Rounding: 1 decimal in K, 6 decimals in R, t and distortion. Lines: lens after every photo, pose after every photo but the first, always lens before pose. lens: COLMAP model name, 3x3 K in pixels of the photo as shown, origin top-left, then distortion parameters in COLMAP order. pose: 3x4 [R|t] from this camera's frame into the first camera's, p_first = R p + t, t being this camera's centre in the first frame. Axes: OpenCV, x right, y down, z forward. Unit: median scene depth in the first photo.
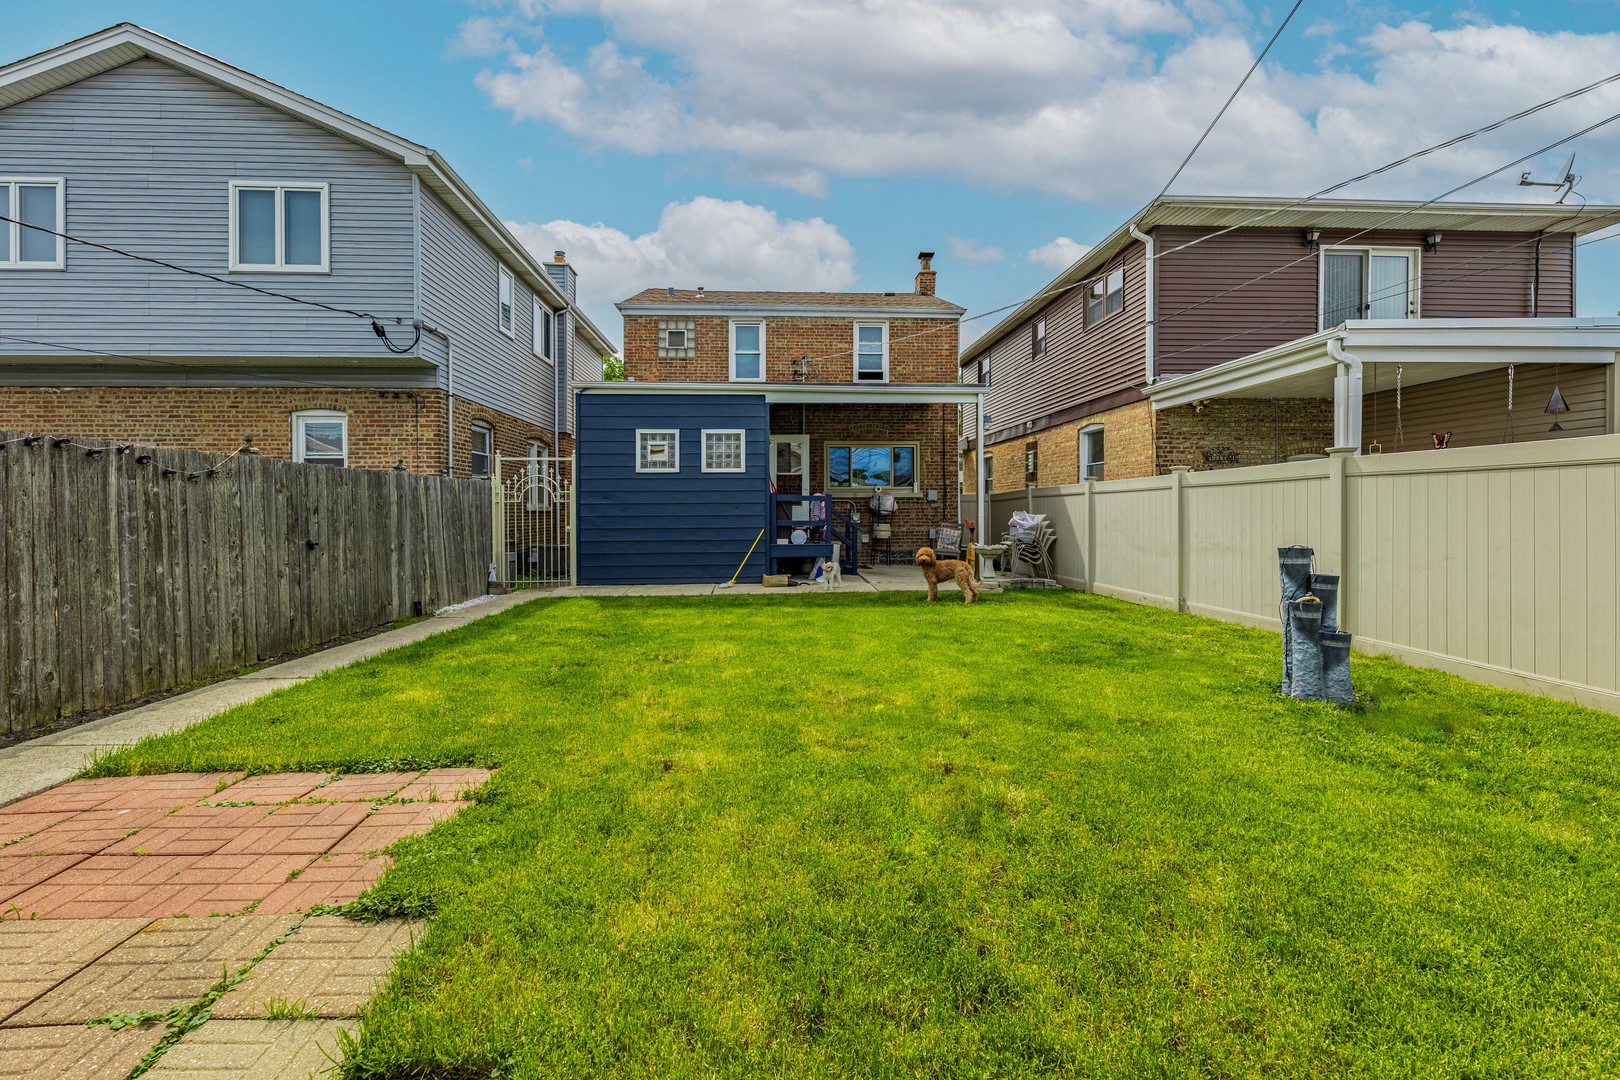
lens RADIAL K [[695.5, 0, 809.1], [0, 695.5, 511.6], [0, 0, 1]] dist [0.000047, -0.000102]
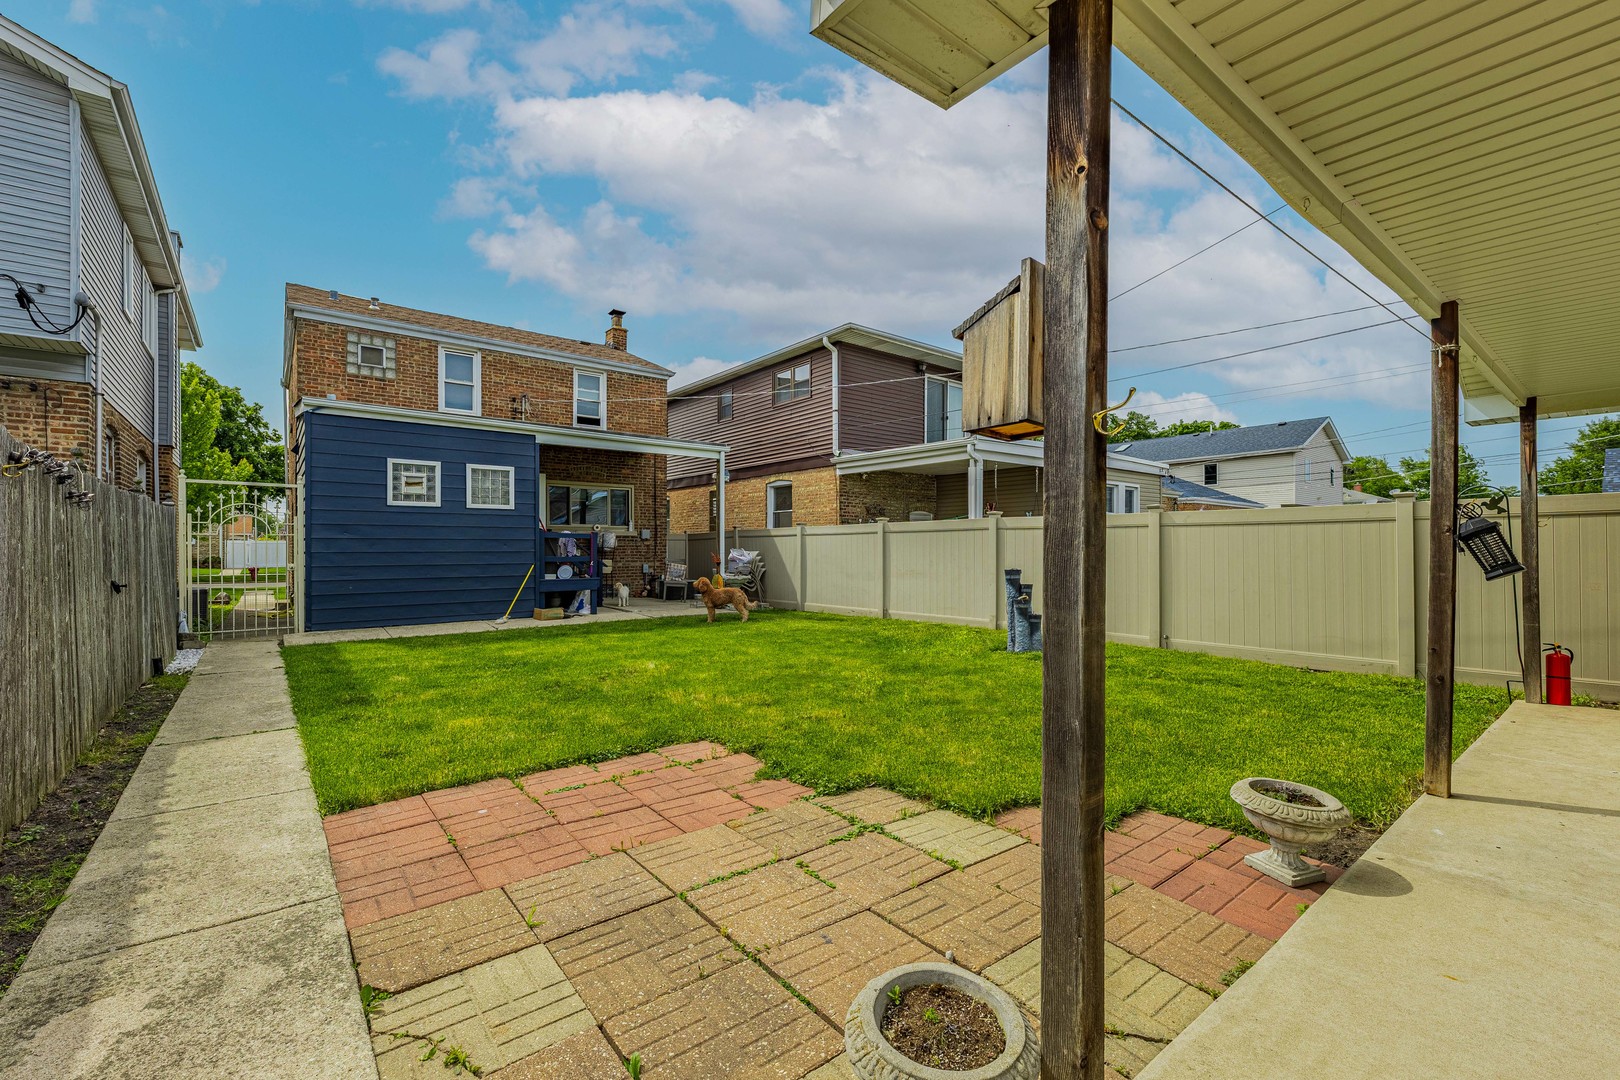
lens RADIAL K [[665.0, 0, 816.4], [0, 665.0, 542.3], [0, 0, 1]] dist [0.000048, -0.000475]
pose [[0.821469, 0.009358, 0.570177, -0.282079], [-0.003424, 0.999928, -0.011477, 0.001451], [-0.570243, 0.007475, 0.821442, -0.047692]]
